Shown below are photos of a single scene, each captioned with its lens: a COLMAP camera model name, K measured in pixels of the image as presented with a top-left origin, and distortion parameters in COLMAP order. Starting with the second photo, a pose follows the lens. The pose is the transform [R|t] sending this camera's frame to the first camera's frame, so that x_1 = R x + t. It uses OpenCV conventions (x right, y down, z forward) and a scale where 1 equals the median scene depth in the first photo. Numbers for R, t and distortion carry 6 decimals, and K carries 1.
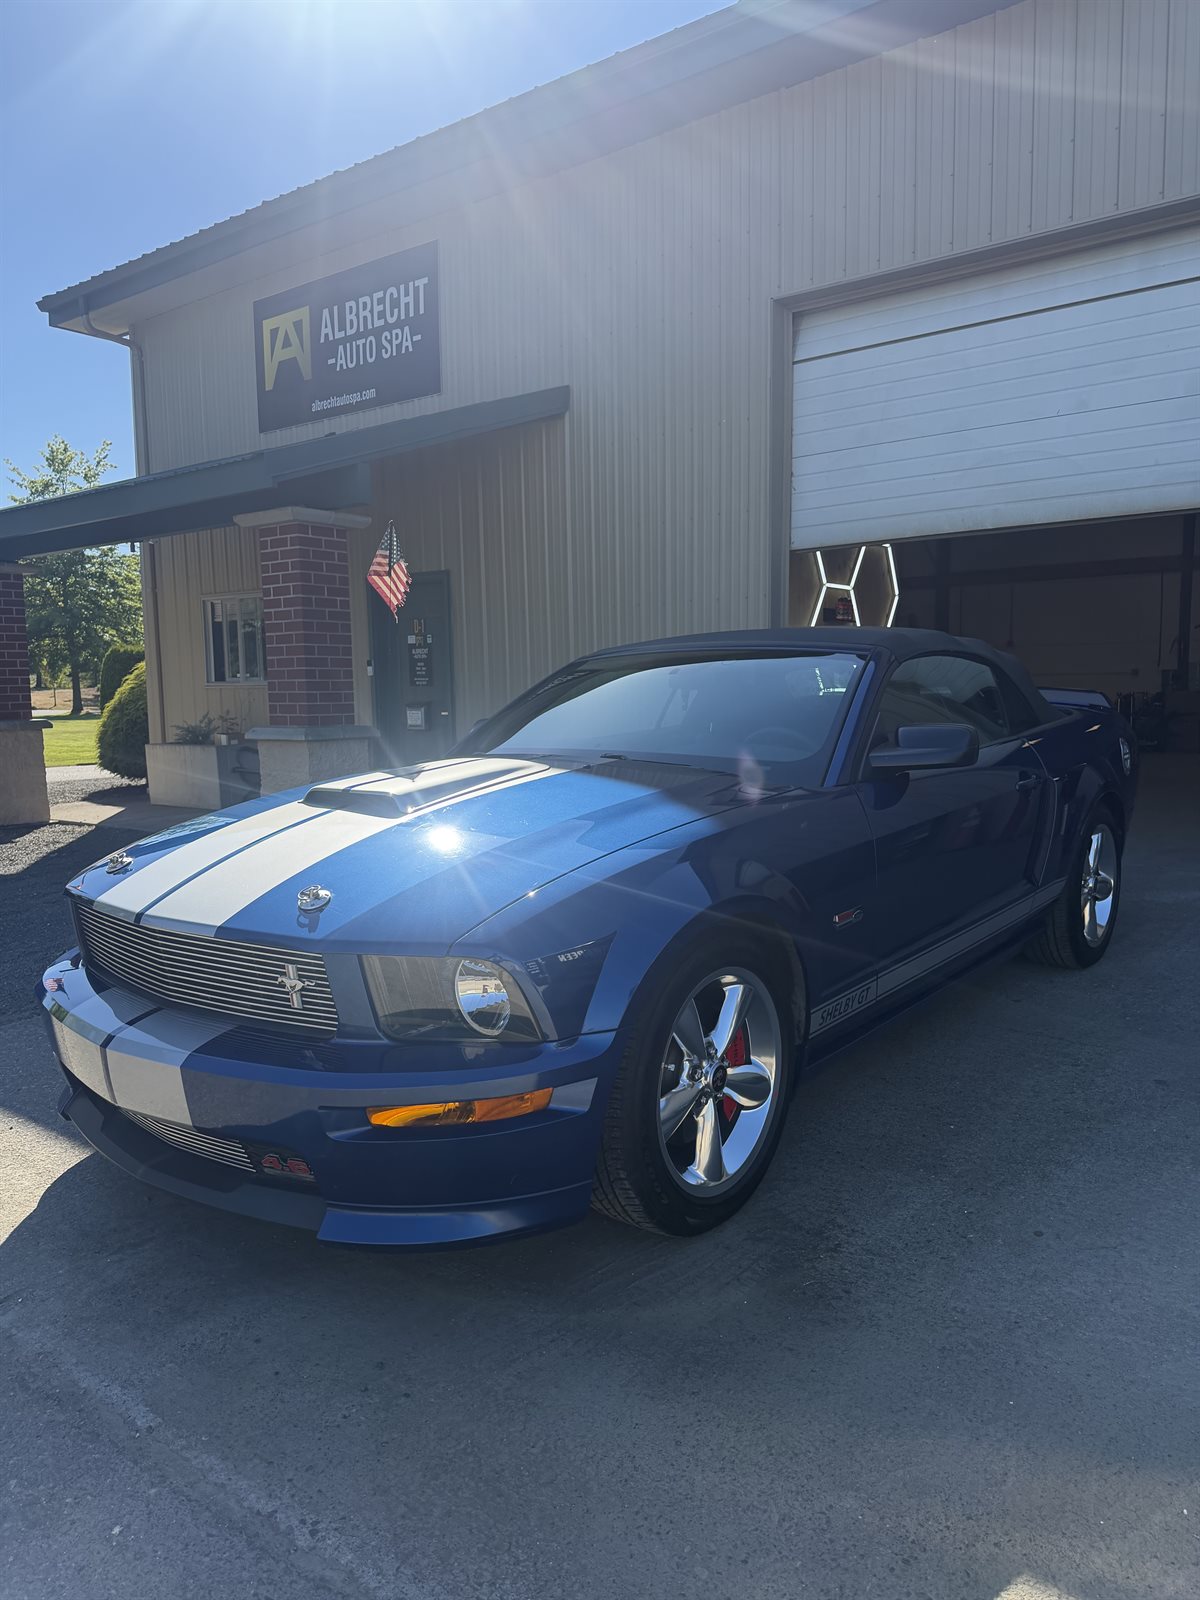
lens RADIAL K [[1145.0, 0, 600.0], [0, 1145.0, 800.0], [0, 0, 1]] dist [0.170909, -0.356784]
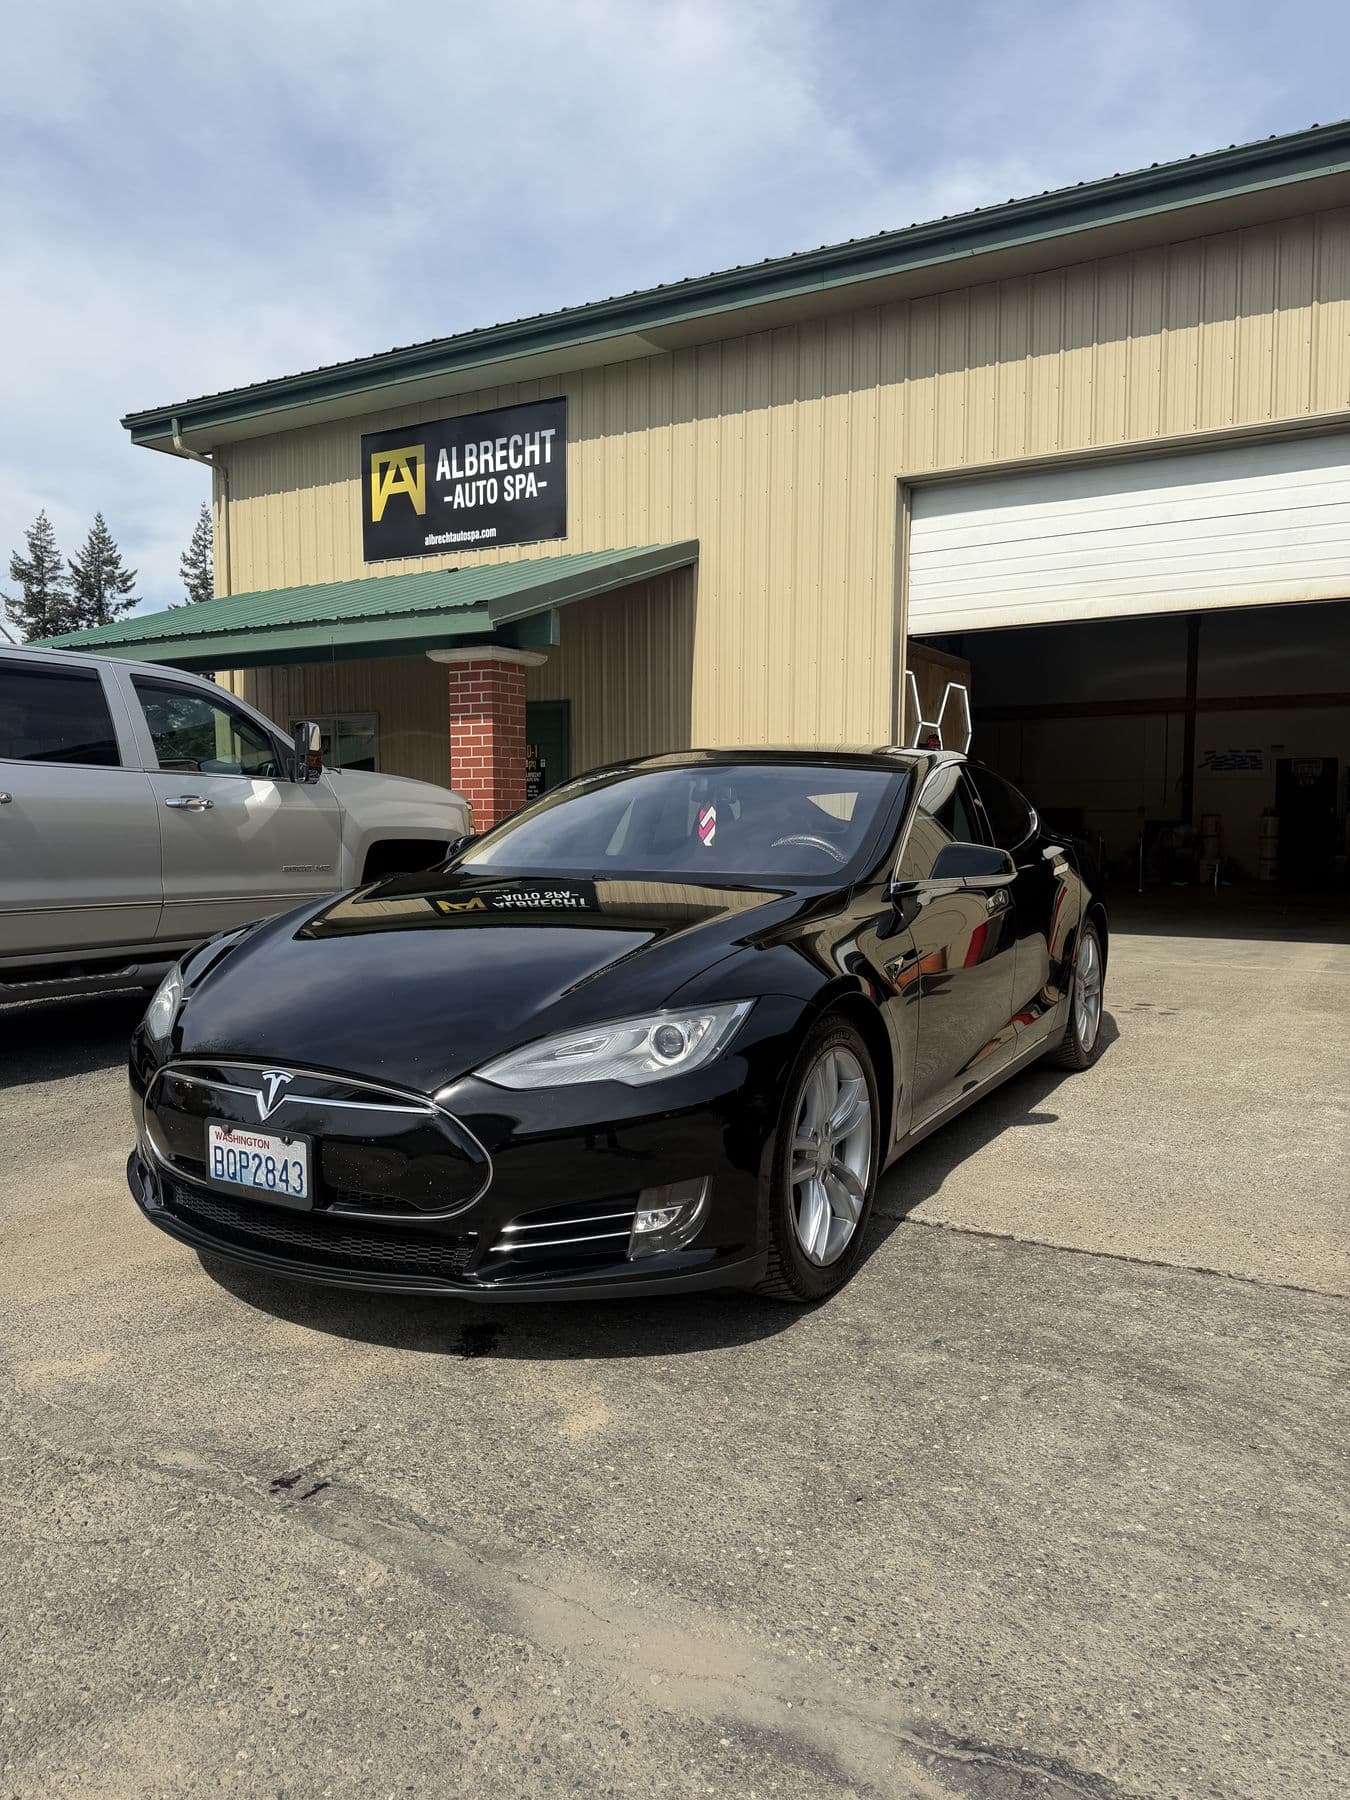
lens RADIAL K [[1291.7, 0, 675.0], [0, 1291.7, 900.0], [0, 0, 1]] dist [0.191676, -0.365940]
pose [[0.992680, 0.008012, 0.120509, -0.172528], [-0.003585, 0.999312, -0.036908, 0.029257], [-0.120722, 0.036206, 0.992026, -0.192996]]
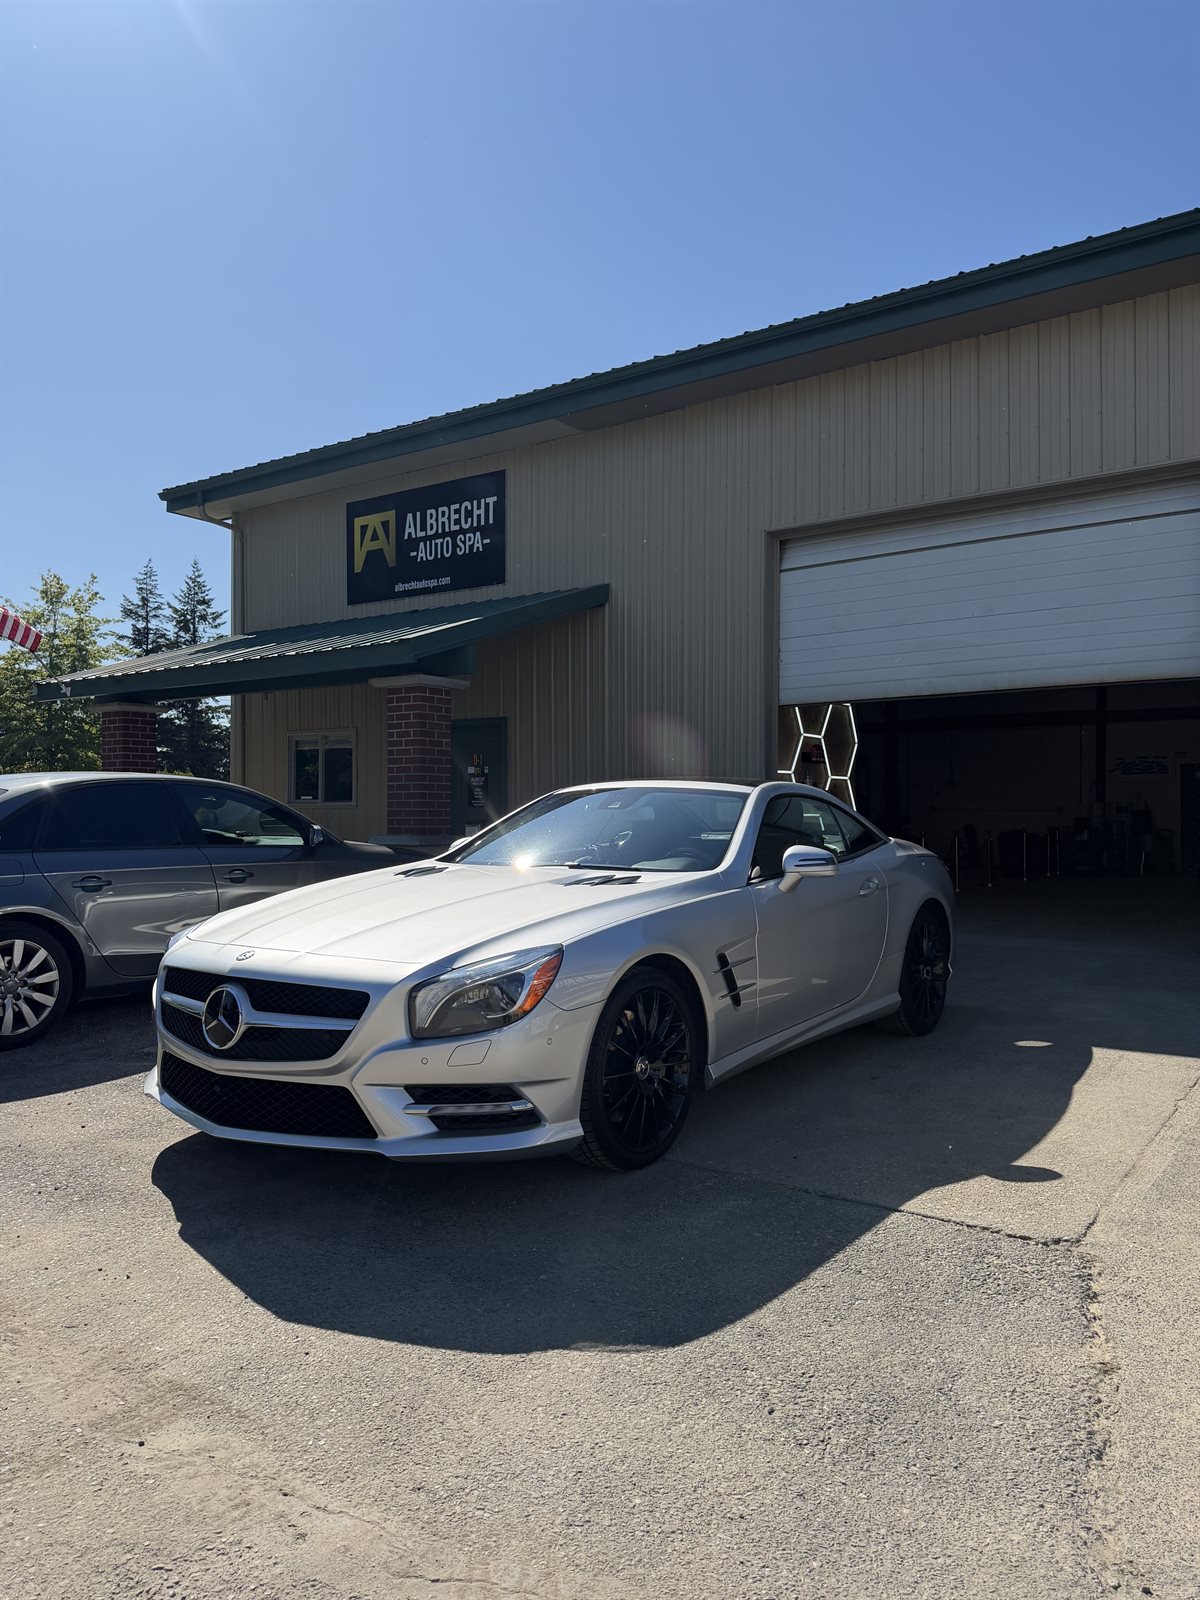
lens RADIAL K [[1148.2, 0, 600.0], [0, 1148.2, 800.0], [0, 0, 1]] dist [0.191676, -0.365940]
pose [[0.999106, 0.016072, 0.039092, -0.074160], [-0.011590, 0.993609, -0.112284, 0.031894], [-0.040646, 0.111731, 0.992907, -0.243887]]
